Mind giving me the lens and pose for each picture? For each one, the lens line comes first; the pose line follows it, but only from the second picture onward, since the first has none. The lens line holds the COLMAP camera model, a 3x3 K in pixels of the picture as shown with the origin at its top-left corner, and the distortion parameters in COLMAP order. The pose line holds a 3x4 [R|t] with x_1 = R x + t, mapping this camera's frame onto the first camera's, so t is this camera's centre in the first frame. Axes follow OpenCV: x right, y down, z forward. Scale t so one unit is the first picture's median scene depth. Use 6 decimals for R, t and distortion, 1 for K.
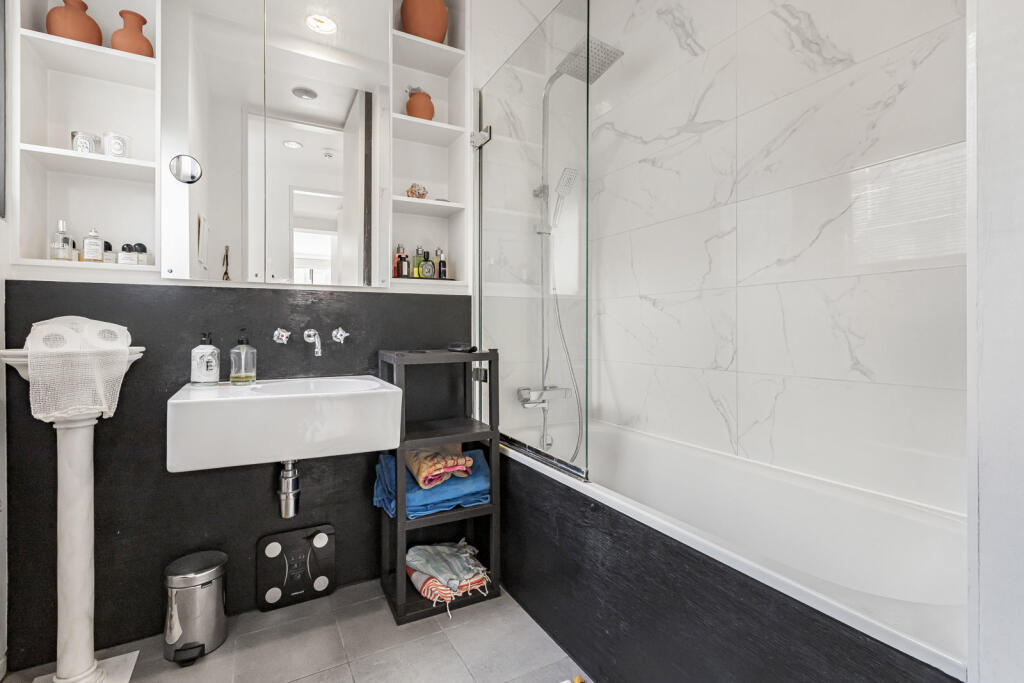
lens RADIAL K [[468.2, 0, 519.7], [0, 468.2, 326.0], [0, 0, 1]] dist [-0.001672, -0.001191]
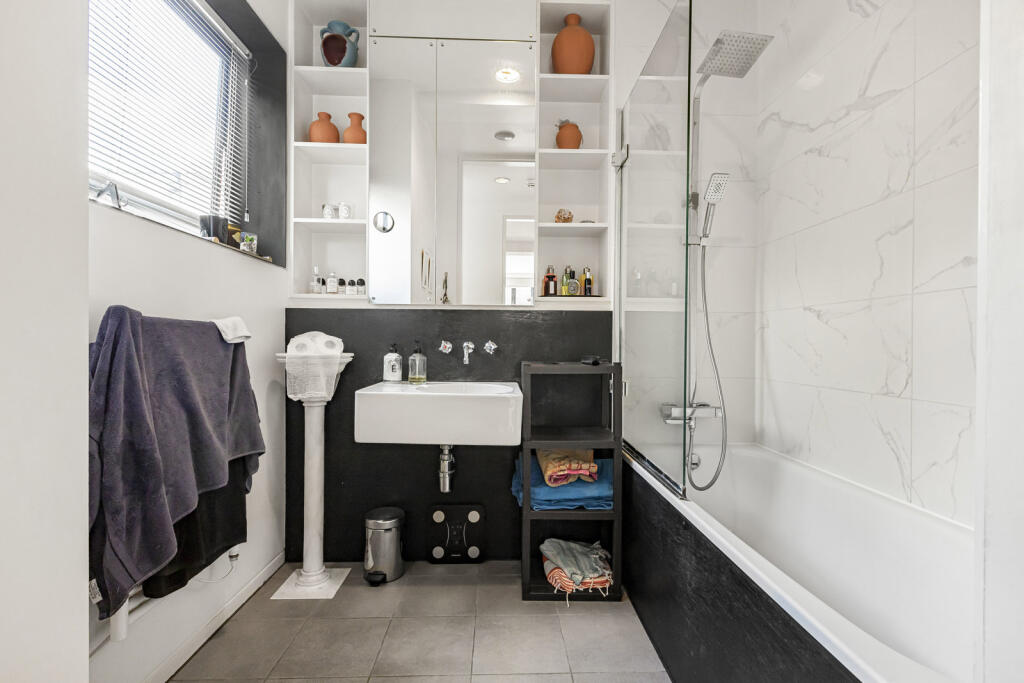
lens RADIAL K [[468.2, 0, 511.9], [0, 468.2, 342.4], [0, 0, 1]] dist [-0.001672, -0.001191]
pose [[0.889878, 0.009377, -0.456103, 0.214888], [-0.006816, 0.999950, 0.007260, -0.001488], [0.456148, -0.003351, 0.889897, -0.030576]]
